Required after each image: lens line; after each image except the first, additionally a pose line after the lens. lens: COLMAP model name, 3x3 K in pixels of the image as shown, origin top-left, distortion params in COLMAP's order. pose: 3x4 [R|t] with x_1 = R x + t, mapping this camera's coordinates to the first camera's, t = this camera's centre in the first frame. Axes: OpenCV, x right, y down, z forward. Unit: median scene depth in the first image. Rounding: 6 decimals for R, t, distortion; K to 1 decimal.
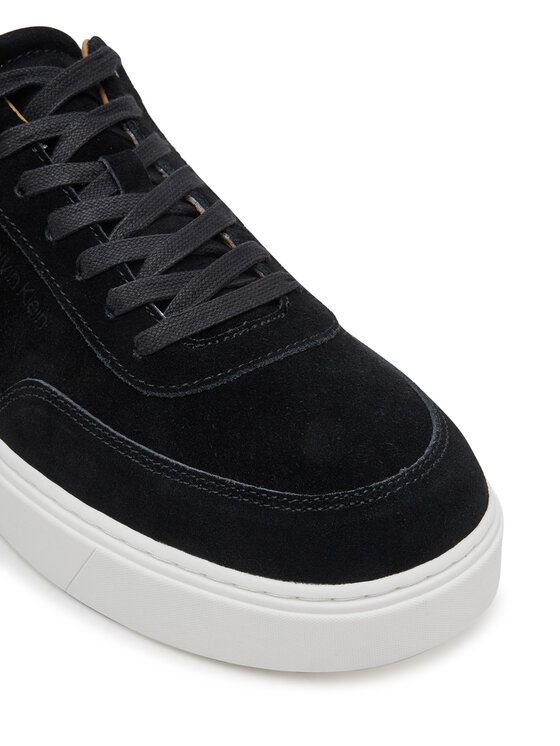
lens RADIAL K [[1224.8, 0, 282.2], [0, 1224.8, 372.6], [0, 0, 1]] dist [-0.028040, 0.000000]
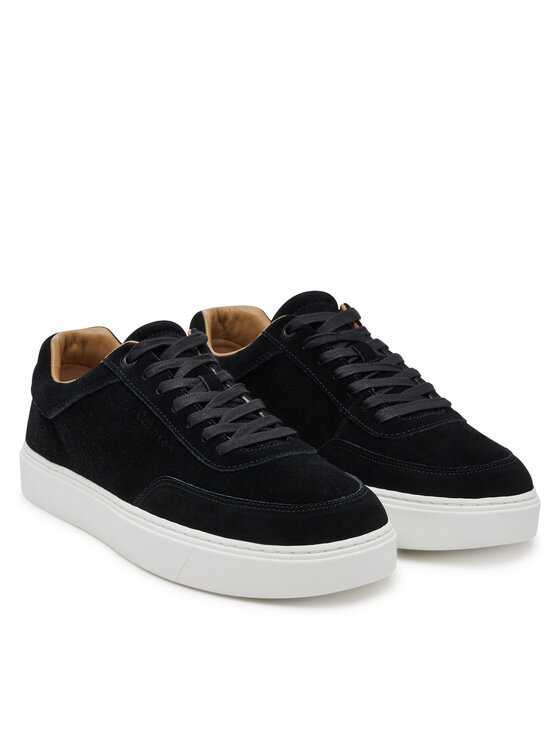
lens RADIAL K [[2194.2, 0, 279.8], [0, 2194.2, 373.0], [0, 0, 1]] dist [-0.052438, 0.000000]
pose [[0.999234, -0.008306, -0.038252, 0.125148], [-0.007181, 0.921745, -0.387730, 1.243967], [0.038479, 0.387707, 0.920979, -2.370536]]
